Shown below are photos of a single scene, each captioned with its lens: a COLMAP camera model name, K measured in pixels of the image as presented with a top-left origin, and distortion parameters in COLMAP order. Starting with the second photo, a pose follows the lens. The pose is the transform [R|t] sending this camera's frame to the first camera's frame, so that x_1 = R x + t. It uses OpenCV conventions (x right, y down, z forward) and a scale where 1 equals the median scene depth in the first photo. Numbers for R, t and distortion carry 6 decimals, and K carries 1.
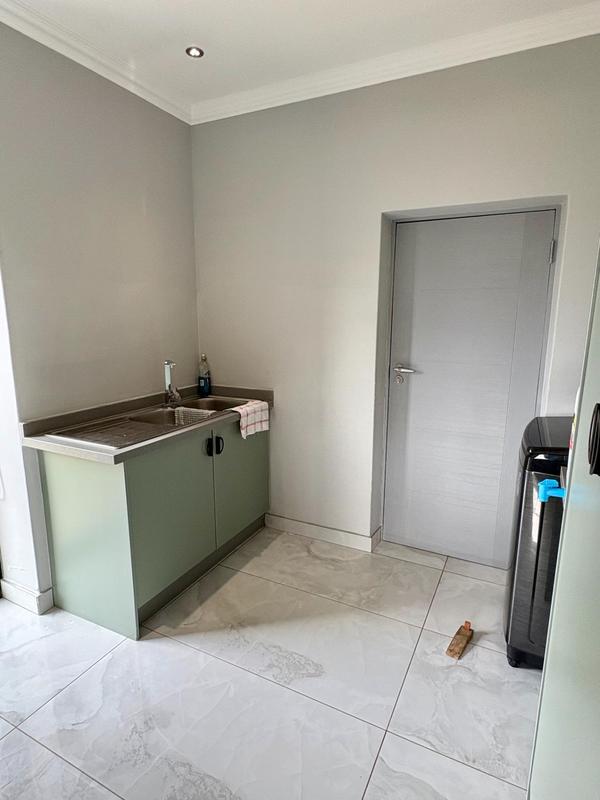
lens RADIAL K [[449.8, 0, 298.6], [0, 449.8, 399.2], [0, 0, 1]] dist [0.006634, 0.000353]
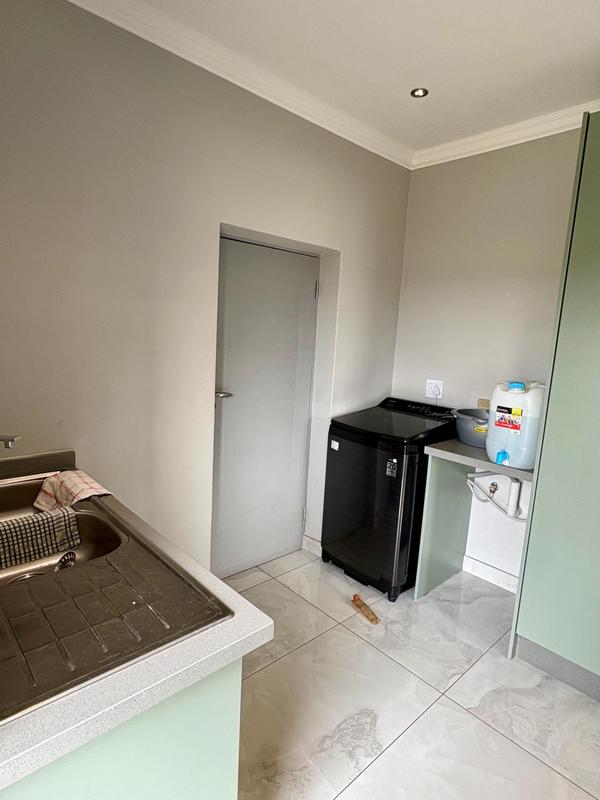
lens RADIAL K [[449.8, 0, 298.7], [0, 449.8, 402.3], [0, 0, 1]] dist [0.006634, 0.000353]
pose [[0.349653, -0.131810, 0.927561, -0.812789], [0.125104, 0.987756, 0.093204, -0.163721], [-0.928489, 0.083452, 0.361862, 0.733722]]
